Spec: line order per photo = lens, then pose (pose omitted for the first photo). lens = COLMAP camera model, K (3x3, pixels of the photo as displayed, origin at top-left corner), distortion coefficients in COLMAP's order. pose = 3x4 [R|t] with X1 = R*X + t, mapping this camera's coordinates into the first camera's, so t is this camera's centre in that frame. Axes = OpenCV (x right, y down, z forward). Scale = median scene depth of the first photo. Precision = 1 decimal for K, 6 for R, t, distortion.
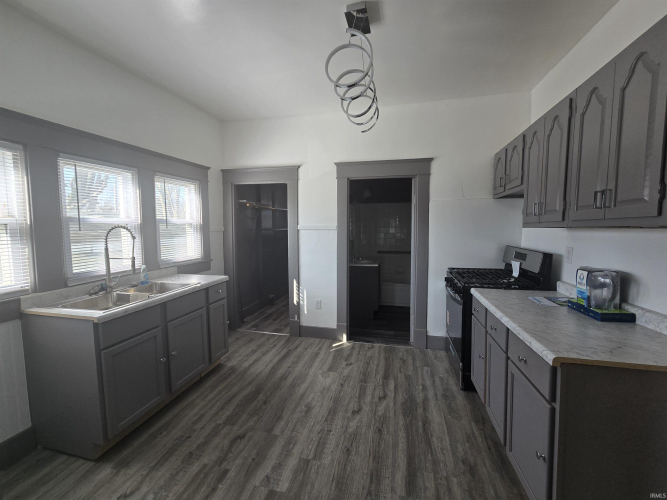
lens RADIAL K [[273.5, 0, 332.1], [0, 273.5, 246.3], [0, 0, 1]] dist [-0.009272, -0.000089]
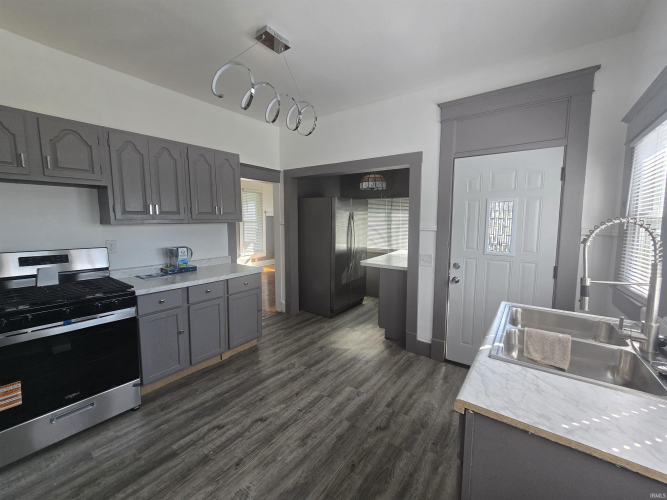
lens RADIAL K [[273.5, 0, 332.1], [0, 273.5, 246.3], [0, 0, 1]] dist [-0.009272, -0.000089]
pose [[-0.922189, -0.031518, 0.385453, -0.499173], [0.031479, 0.987249, 0.156037, -0.126551], [-0.385457, 0.156029, -0.909438, 1.743695]]
